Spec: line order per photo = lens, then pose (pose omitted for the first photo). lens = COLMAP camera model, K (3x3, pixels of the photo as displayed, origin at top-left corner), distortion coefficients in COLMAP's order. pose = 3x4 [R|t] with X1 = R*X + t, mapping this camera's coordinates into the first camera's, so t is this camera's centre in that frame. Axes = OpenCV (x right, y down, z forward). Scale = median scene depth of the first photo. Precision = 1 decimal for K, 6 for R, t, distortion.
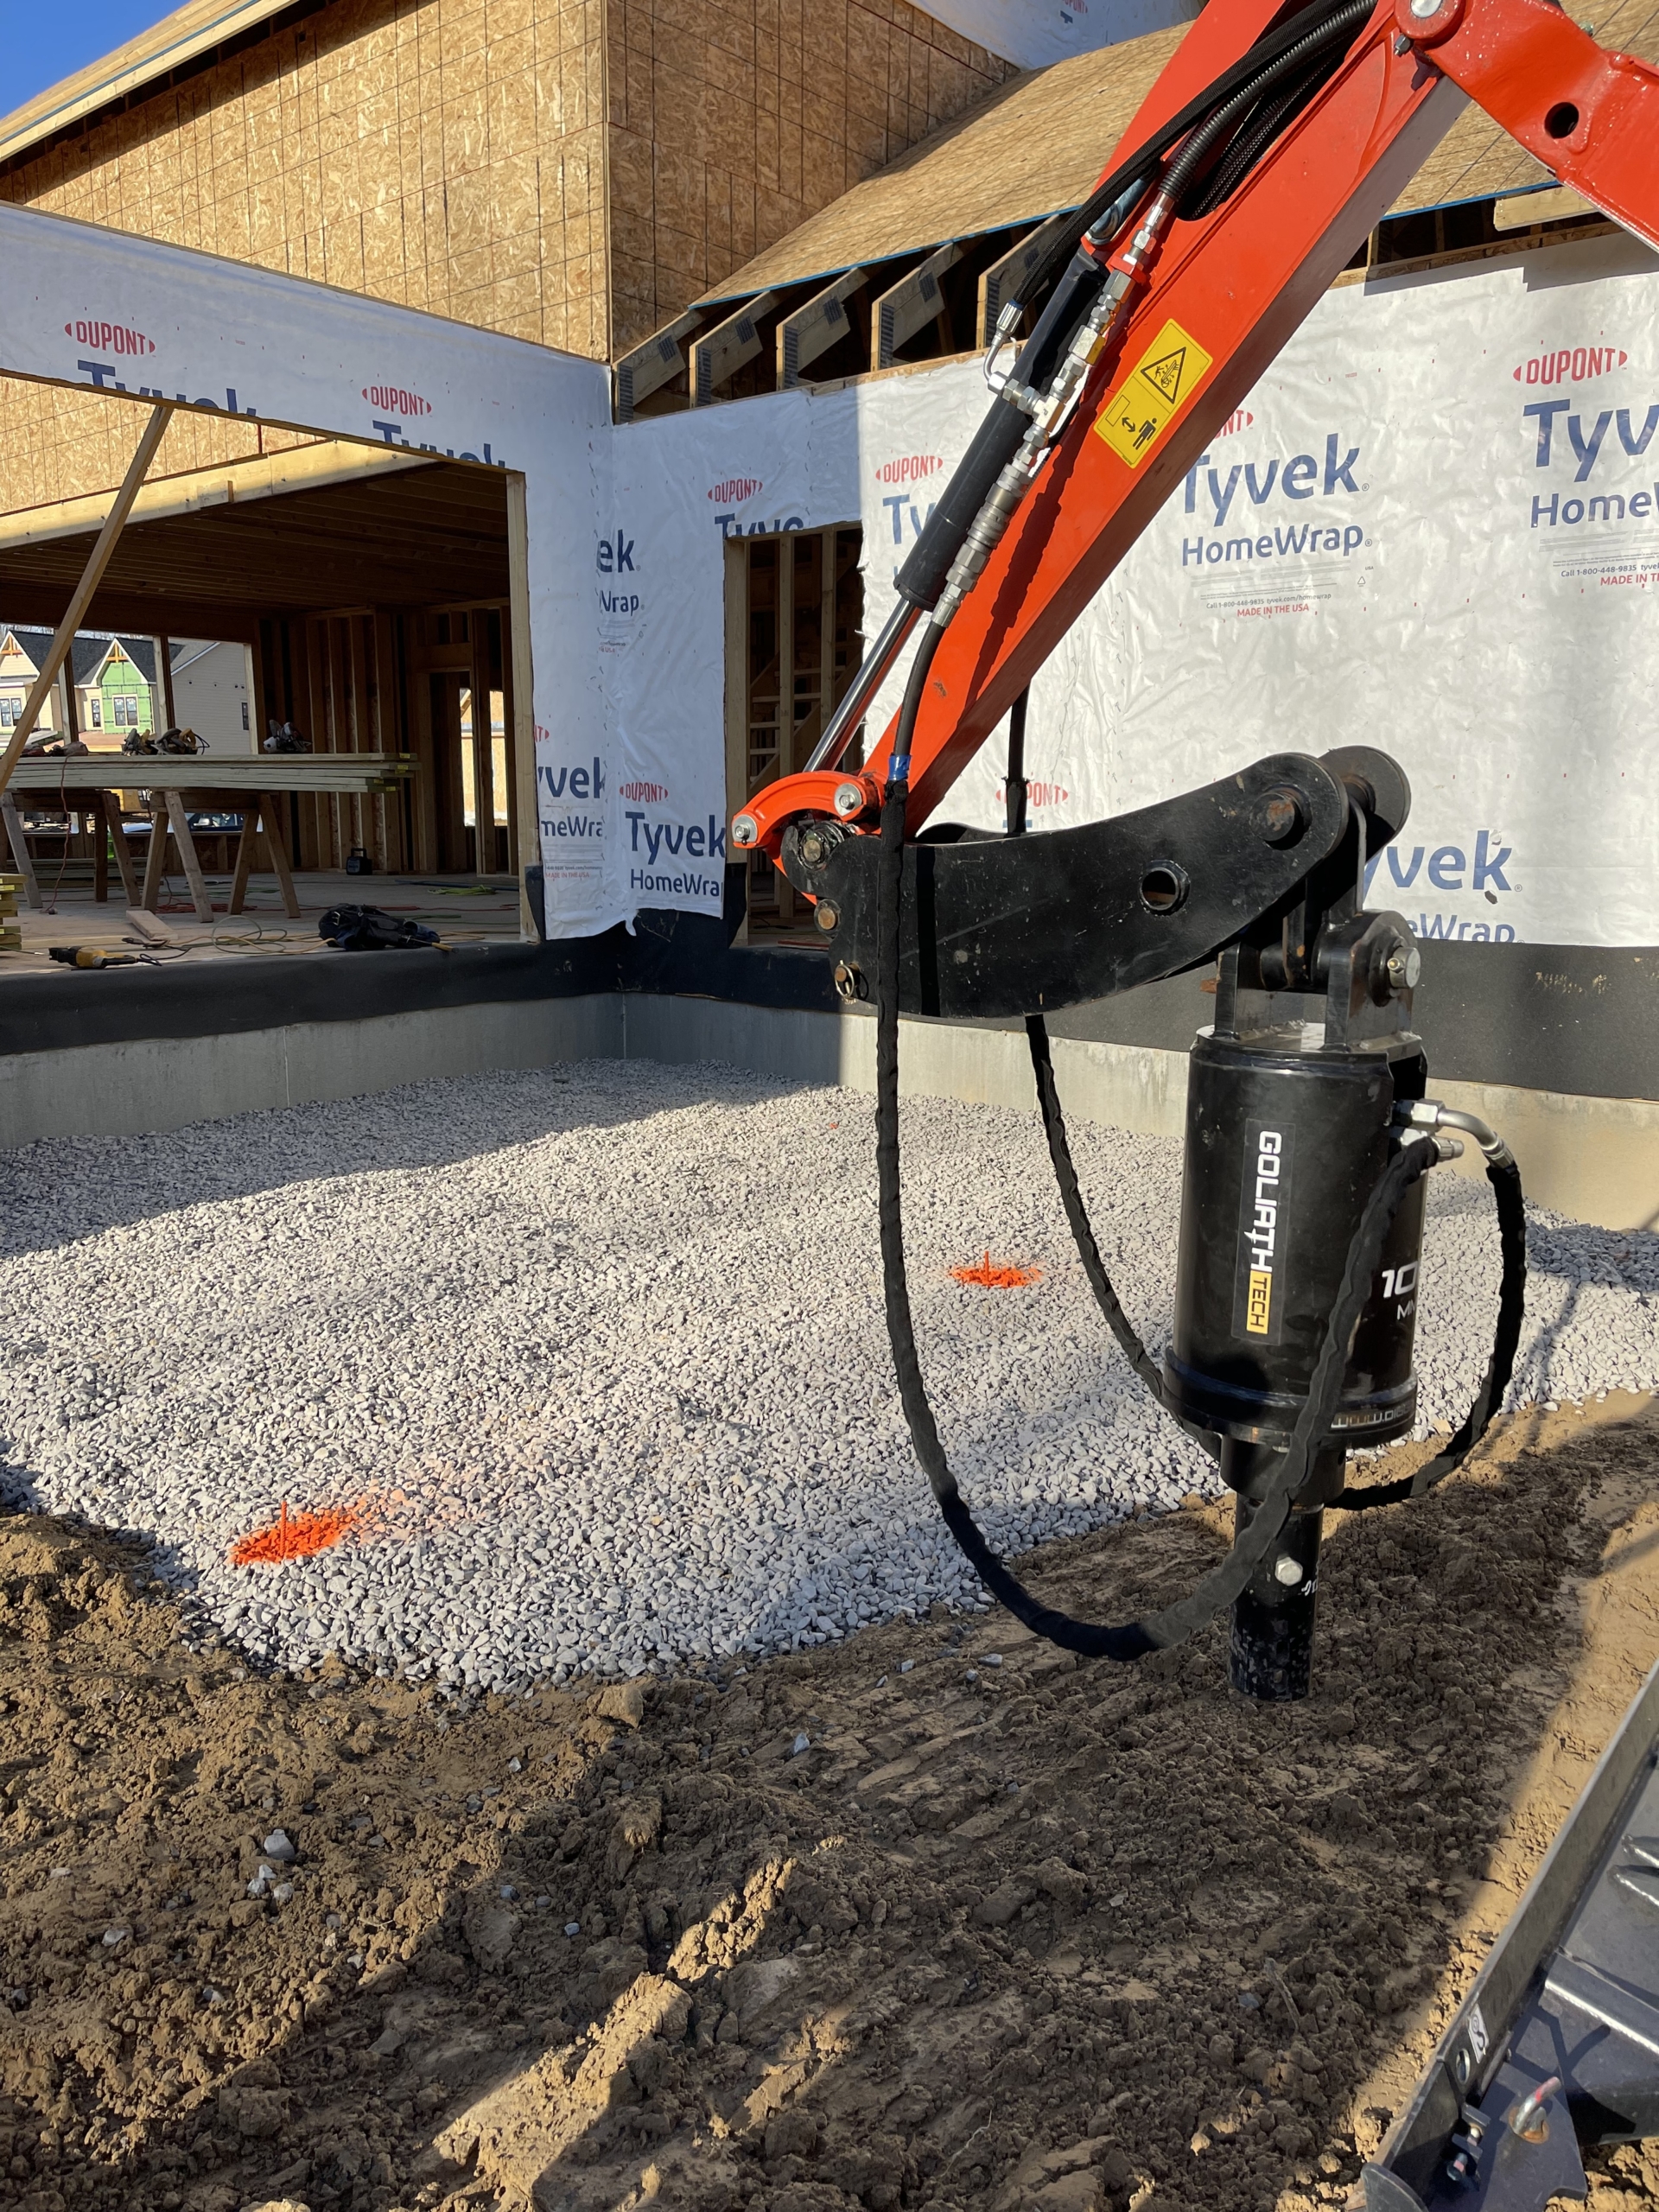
lens RADIAL K [[1681.4, 0, 840.8], [0, 1681.4, 1123.3], [0, 0, 1]] dist [0.053493, -0.036043]
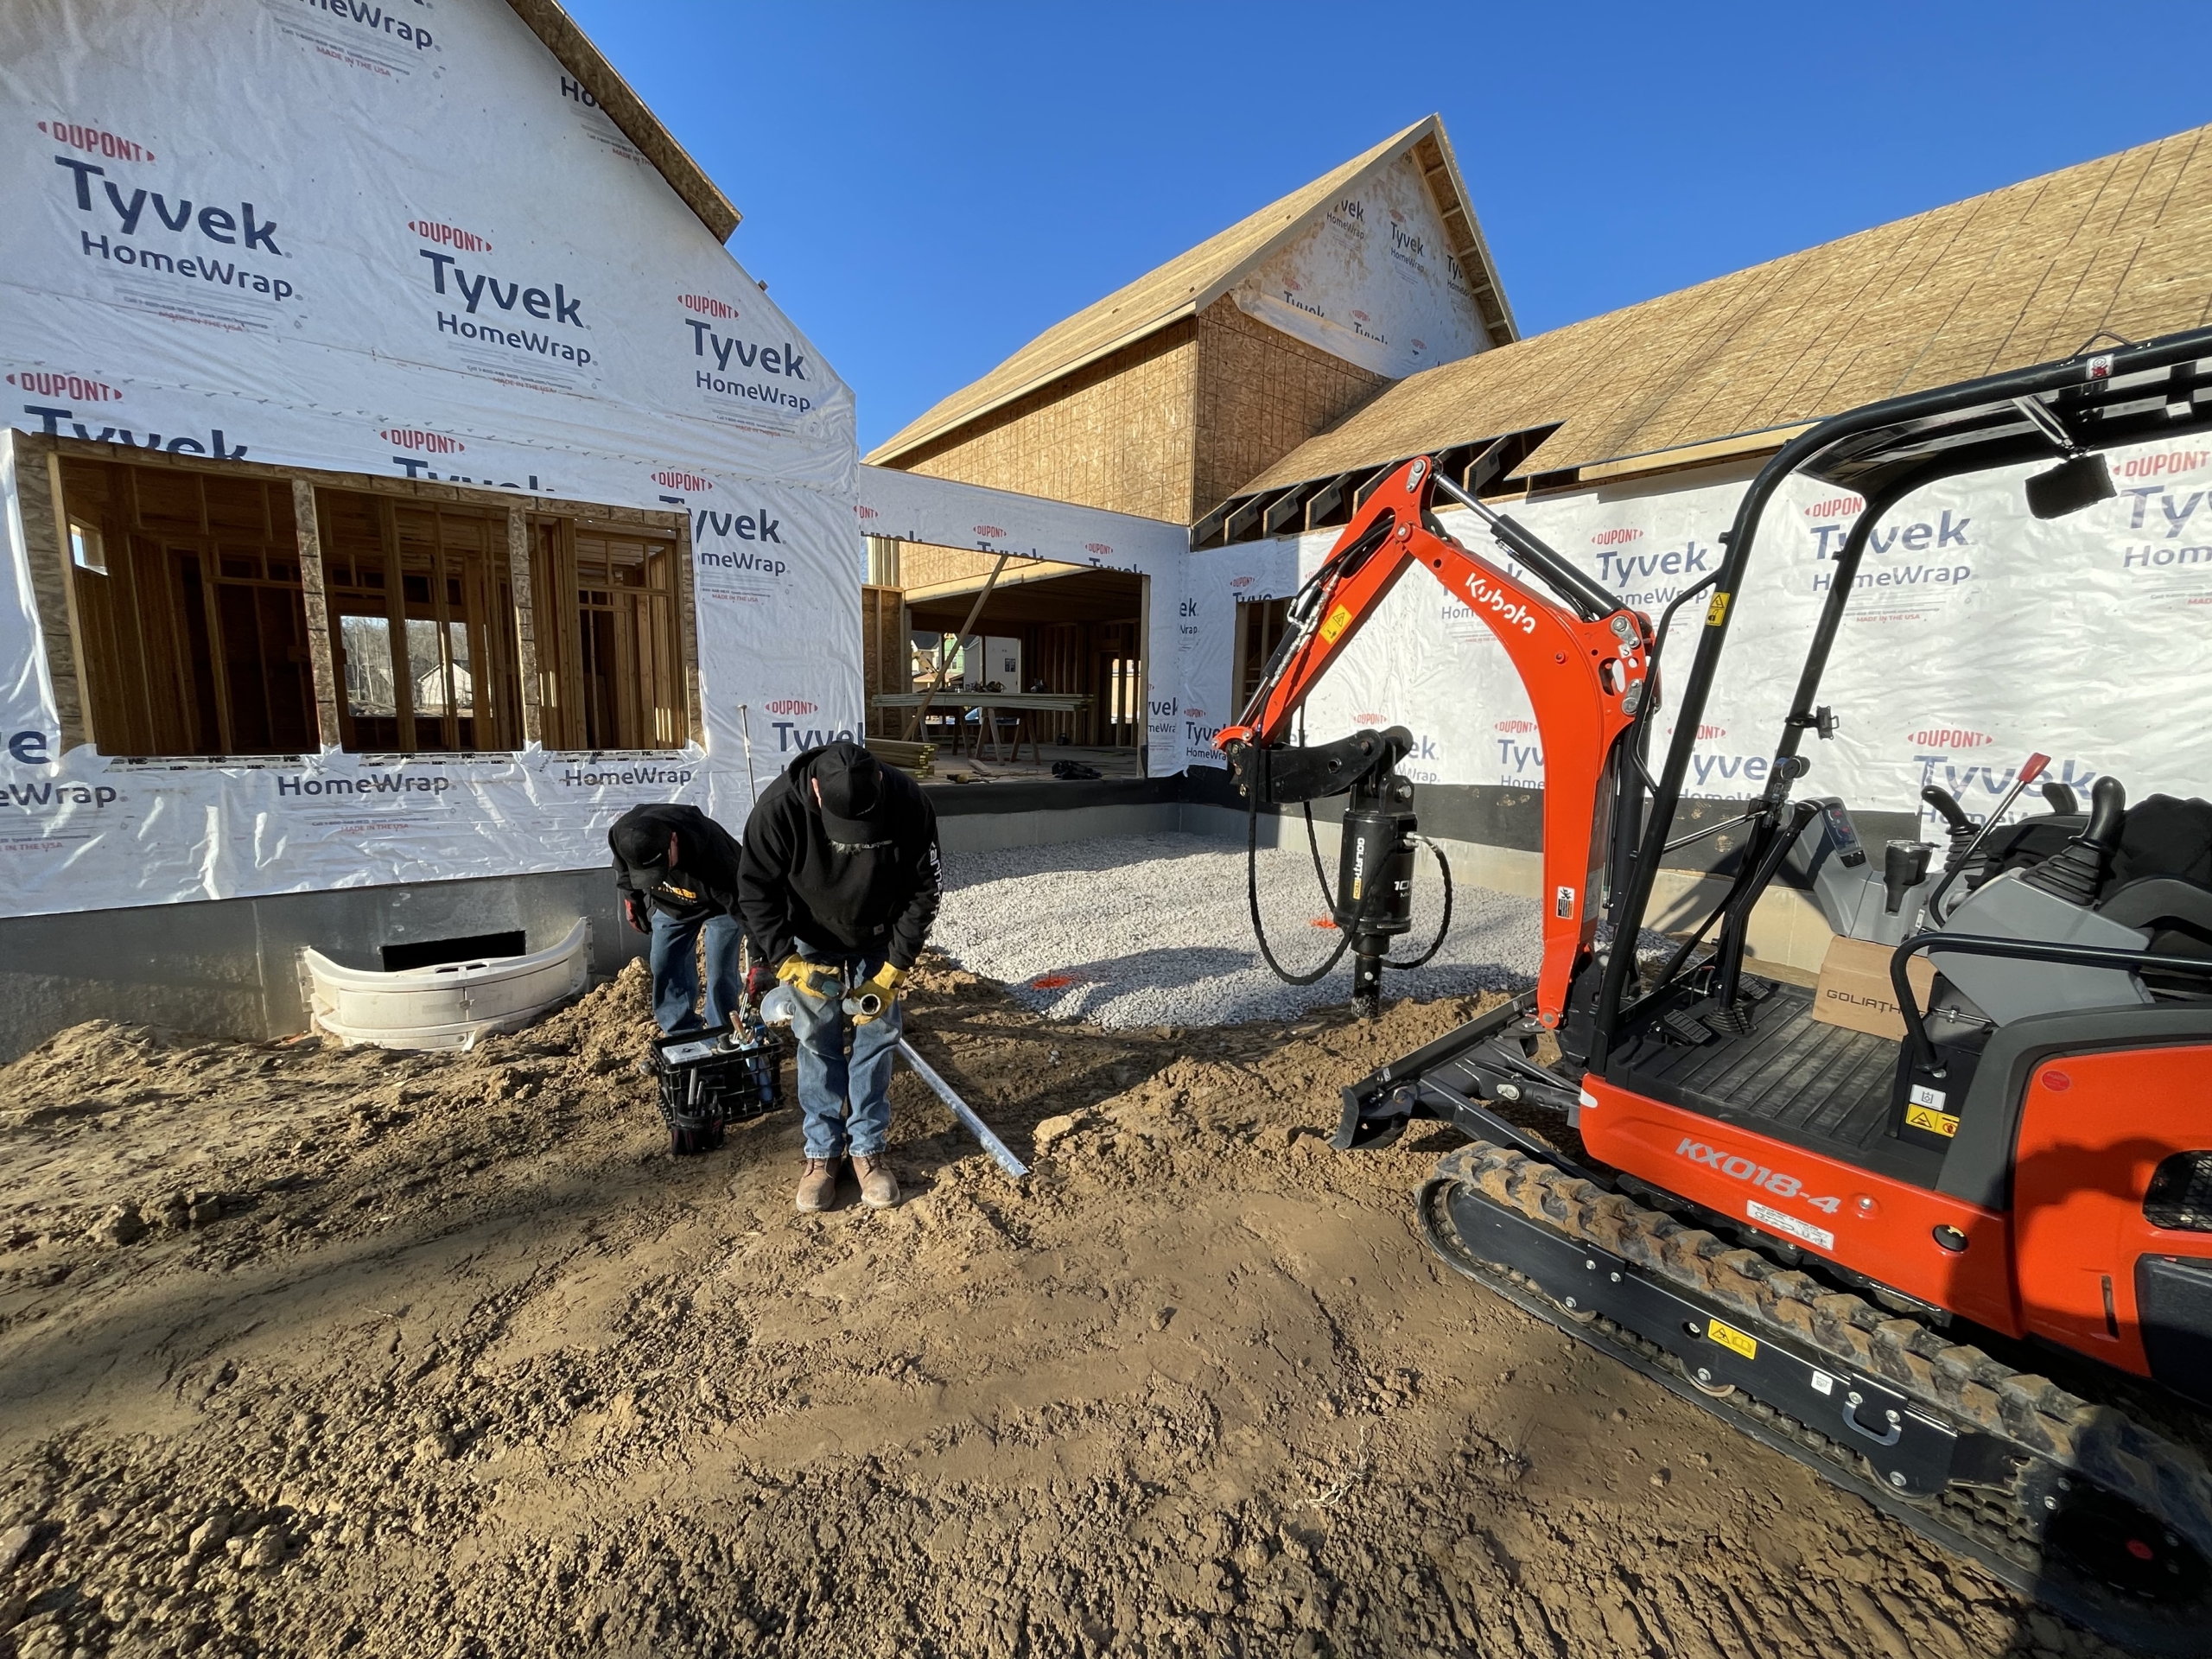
lens RADIAL K [[863.0, 0, 1101.7], [0, 863.0, 836.6], [0, 0, 1]] dist [0.001044, 0.000000]
pose [[0.974685, 0.046967, -0.218592, 0.023469], [-0.056307, 0.997739, -0.036697, 0.017592], [0.216374, 0.048076, 0.975126, -0.150760]]
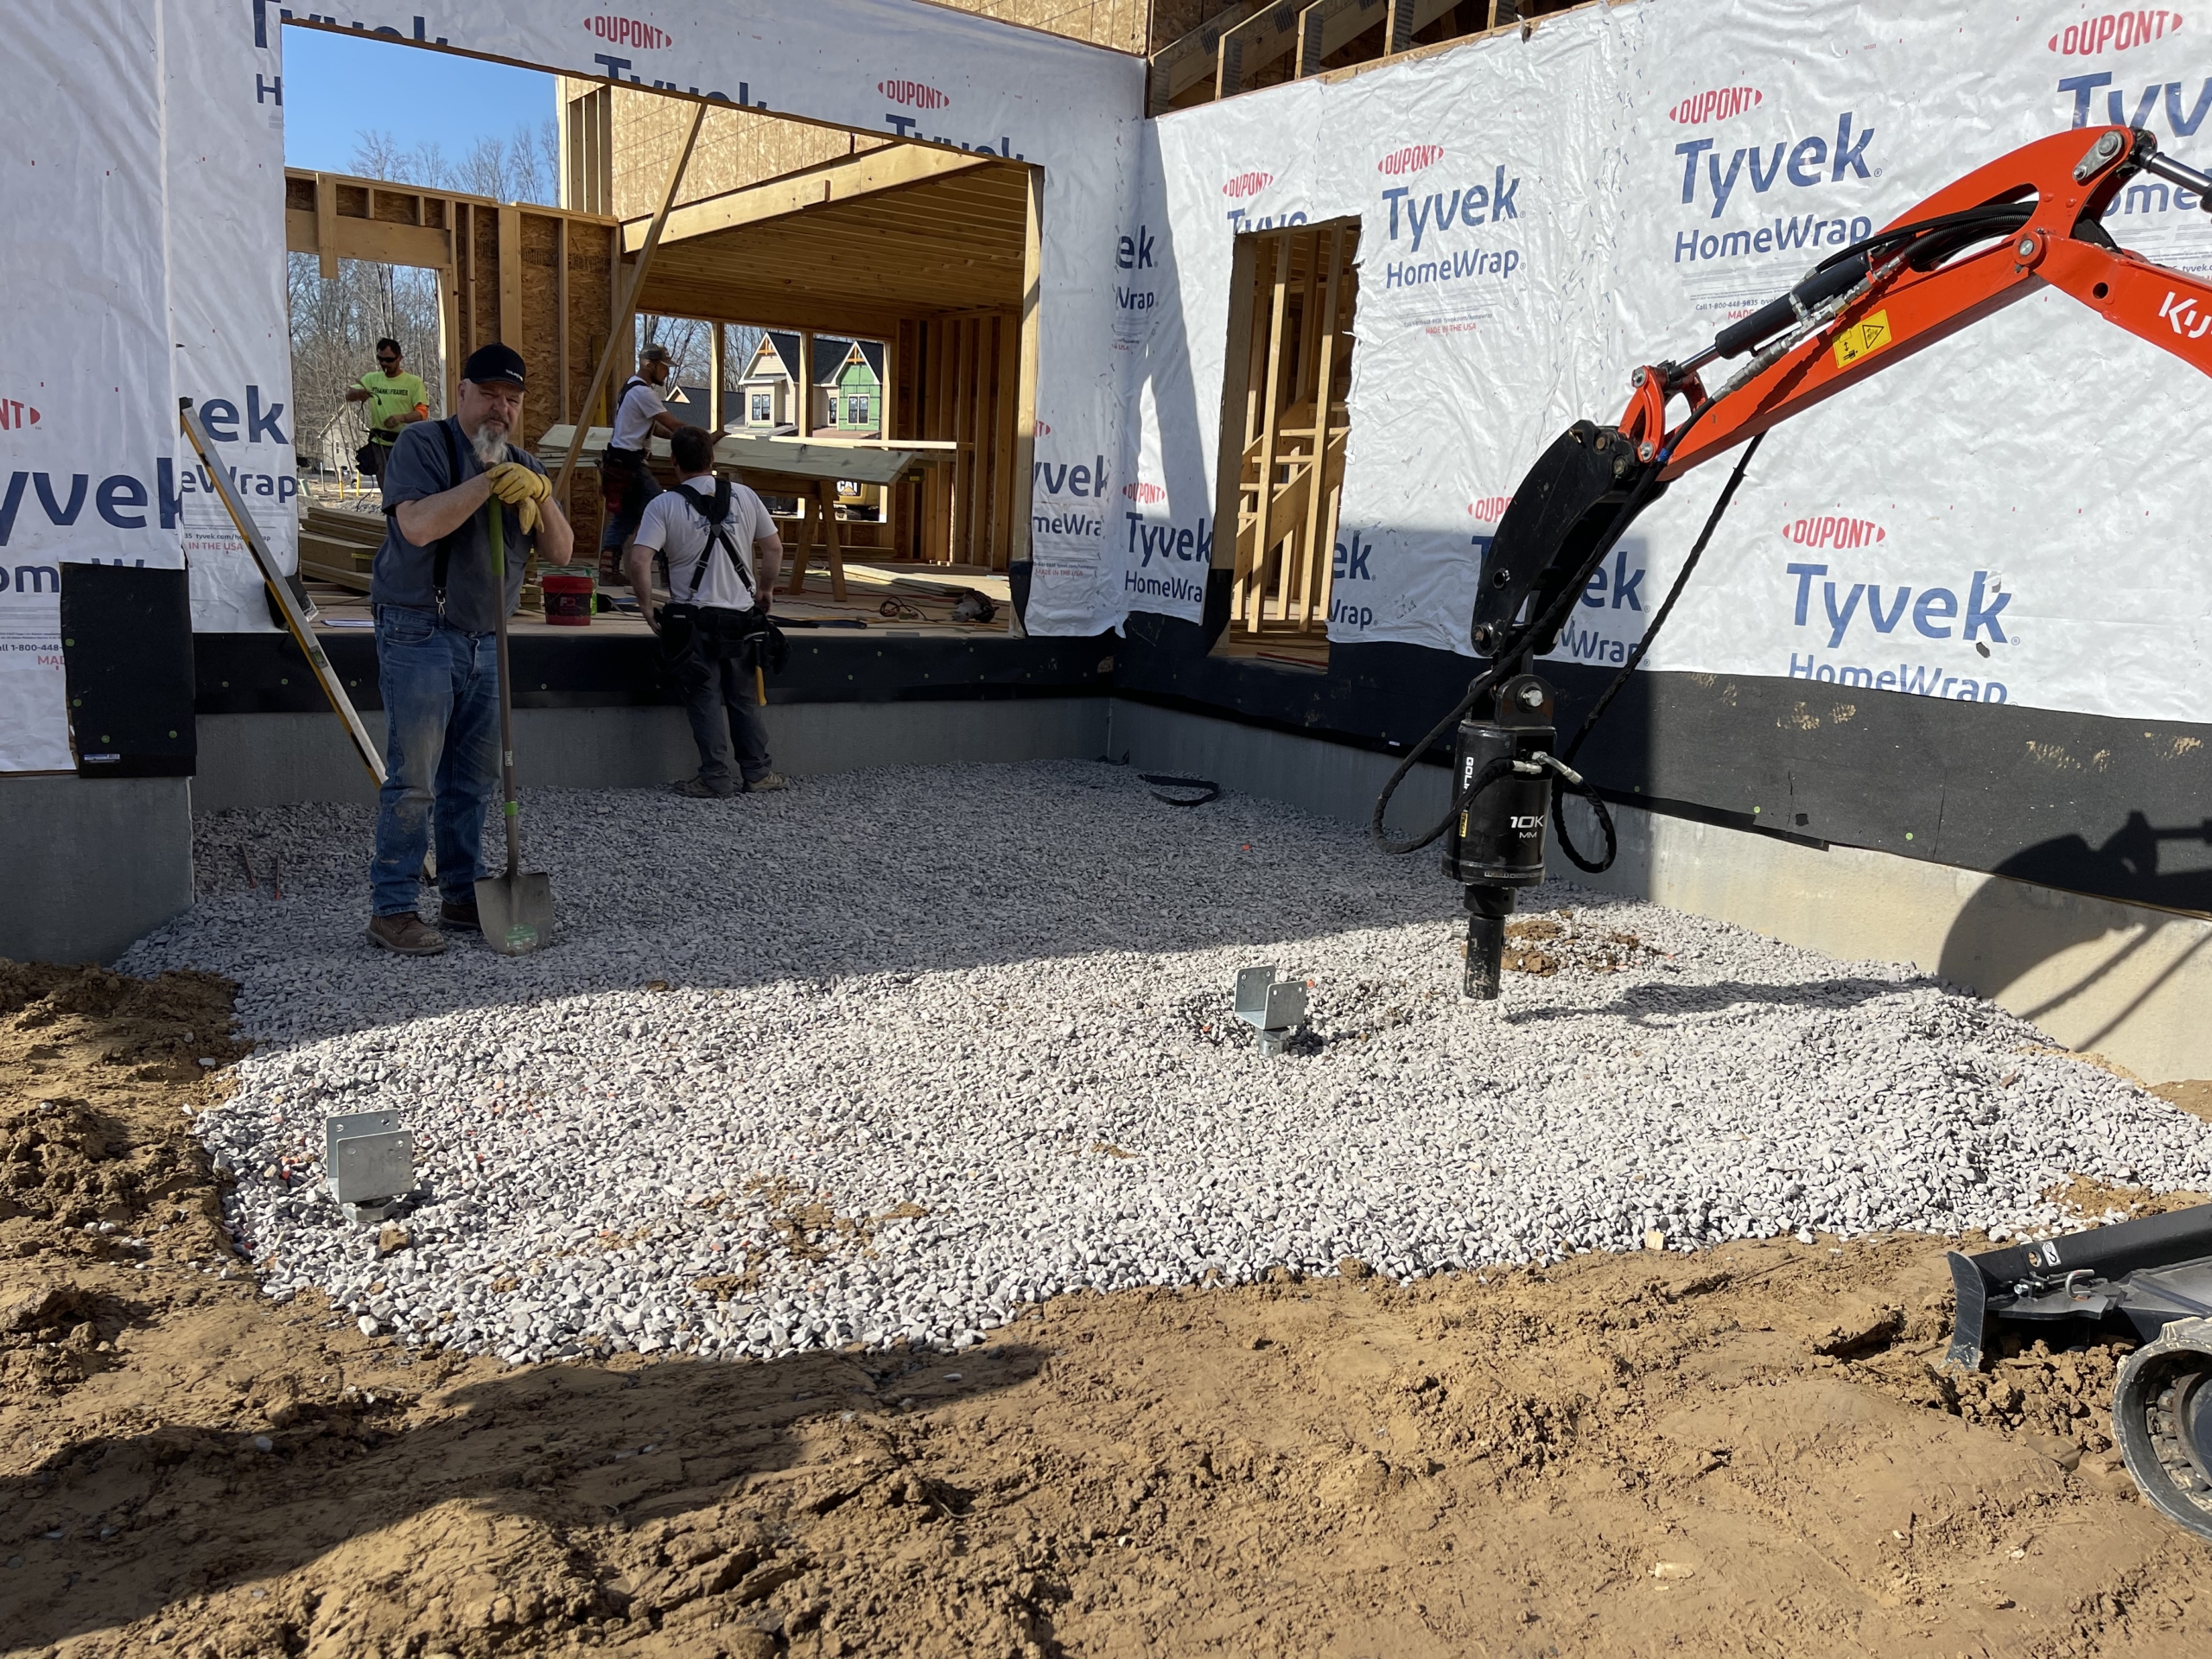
lens RADIAL K [[1681.4, 0, 1109.5], [0, 1681.4, 823.8], [0, 0, 1]] dist [0.053493, -0.036043]
pose [[0.971943, 0.086938, -0.218562, 0.110020], [-0.088361, 0.996083, 0.003271, -0.007105], [0.217991, 0.016133, 0.975817, 0.049435]]
